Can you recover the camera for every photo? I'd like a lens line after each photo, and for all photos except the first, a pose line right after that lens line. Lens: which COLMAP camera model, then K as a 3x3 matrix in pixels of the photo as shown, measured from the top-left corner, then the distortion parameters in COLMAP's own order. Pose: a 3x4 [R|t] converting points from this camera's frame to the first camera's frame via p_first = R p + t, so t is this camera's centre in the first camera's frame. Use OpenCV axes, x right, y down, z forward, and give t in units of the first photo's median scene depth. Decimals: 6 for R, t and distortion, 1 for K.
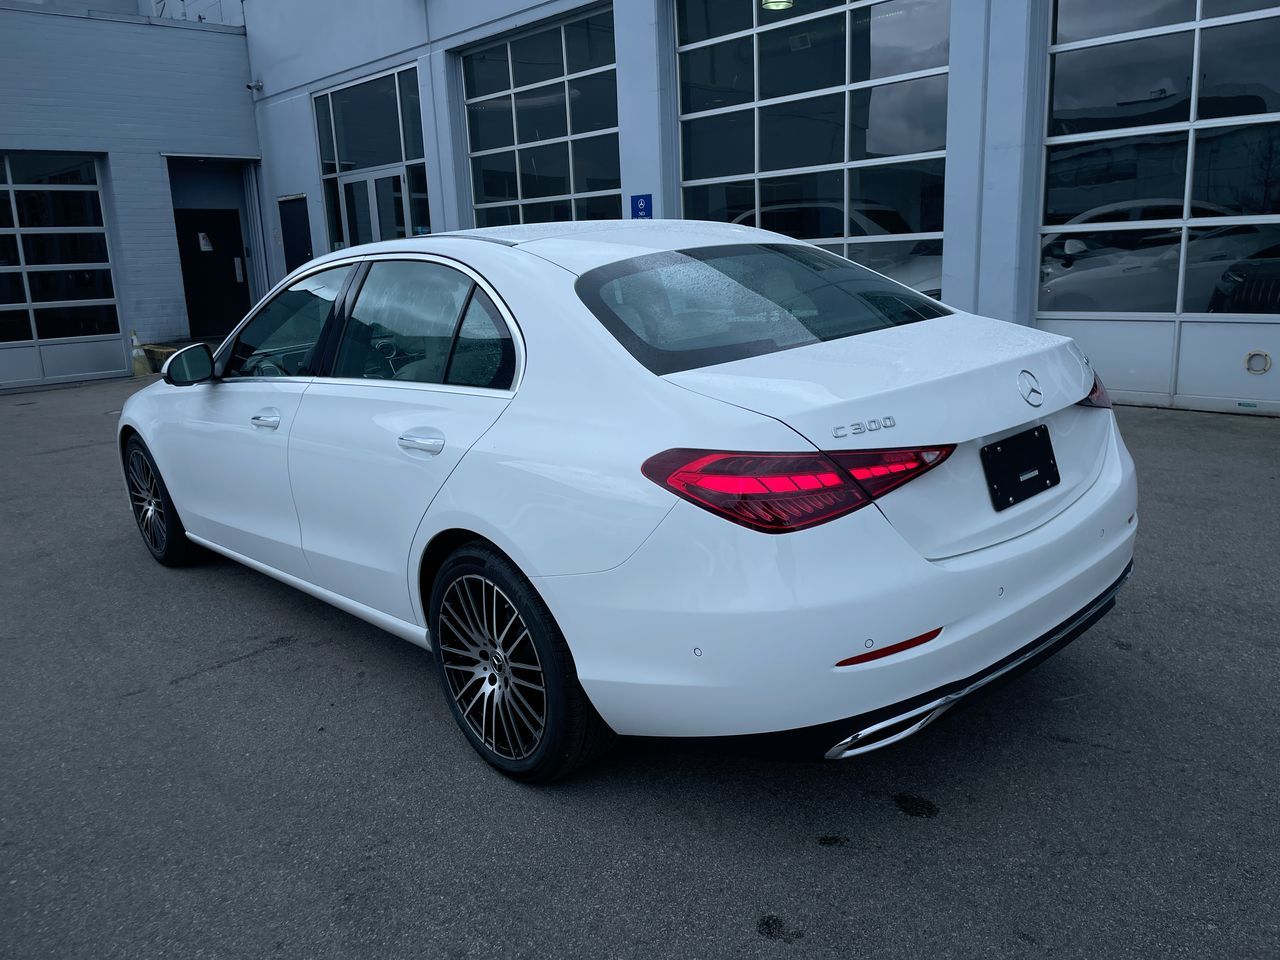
lens RADIAL K [[973.7, 0, 649.5], [0, 973.7, 473.8], [0, 0, 1]] dist [0.086337, -0.115543]
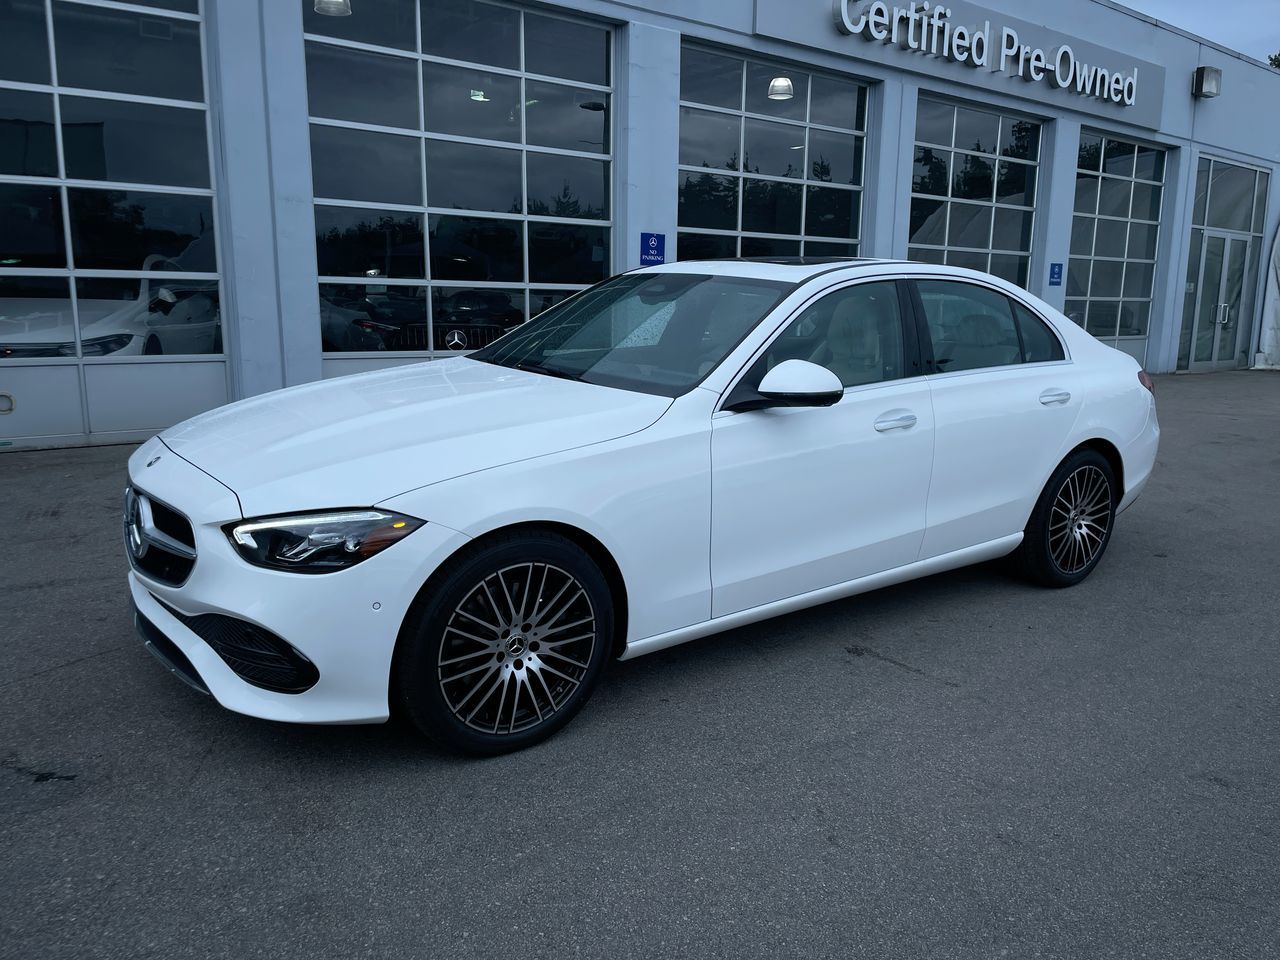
lens RADIAL K [[971.3, 0, 653.2], [0, 971.3, 485.8], [0, 0, 1]] dist [0.085690, -0.115068]
pose [[0.097583, -0.142902, 0.984915, -1.478856], [0.200581, 0.972154, 0.121177, -0.170100], [-0.974805, 0.185731, 0.123529, 1.152016]]
